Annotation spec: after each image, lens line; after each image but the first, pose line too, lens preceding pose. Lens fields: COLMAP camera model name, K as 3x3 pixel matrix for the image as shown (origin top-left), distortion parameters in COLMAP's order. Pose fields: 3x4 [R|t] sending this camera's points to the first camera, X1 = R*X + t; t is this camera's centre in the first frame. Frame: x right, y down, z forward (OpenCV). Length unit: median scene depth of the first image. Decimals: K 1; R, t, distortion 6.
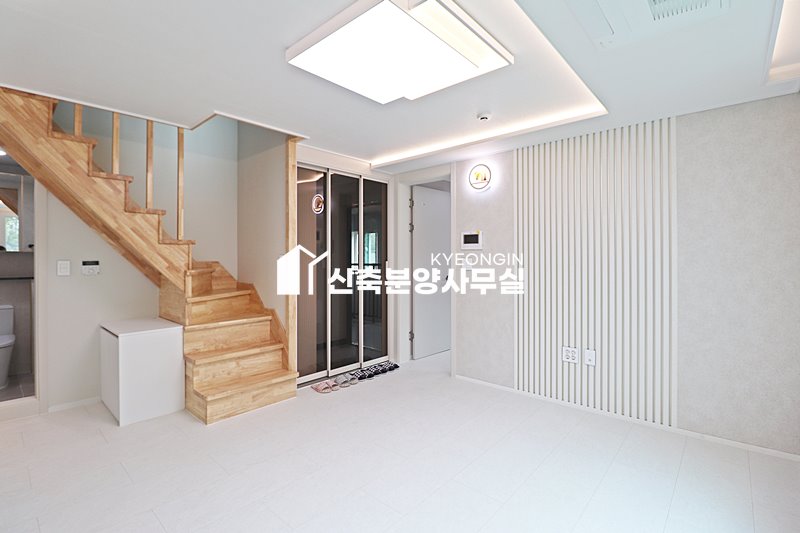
lens RADIAL K [[369.7, 0, 408.6], [0, 369.7, 261.4], [0, 0, 1]] dist [-0.008205, -0.006540]
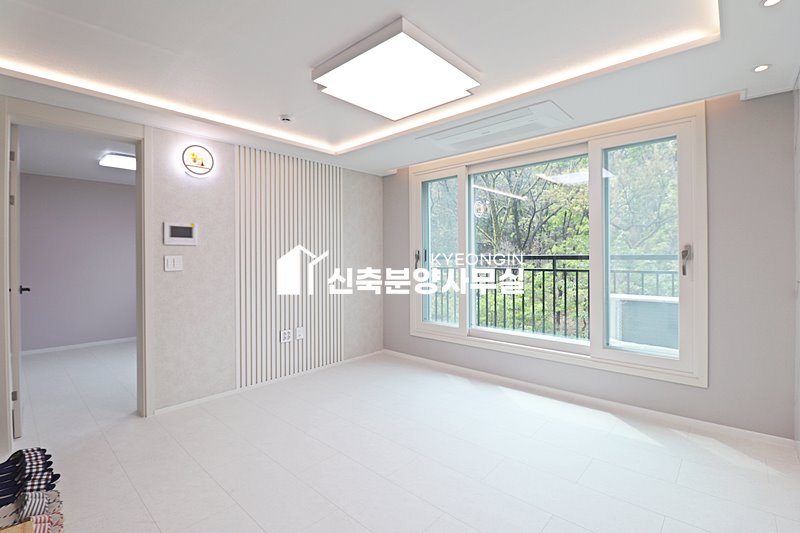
lens RADIAL K [[369.7, 0, 401.5], [0, 369.7, 258.8], [0, 0, 1]] dist [-0.008205, -0.006540]
pose [[0.010634, -0.000596, 0.999943, -0.631541], [0.012965, 0.999916, 0.000458, 0.004469], [-0.999859, 0.012959, 0.010641, 0.502027]]
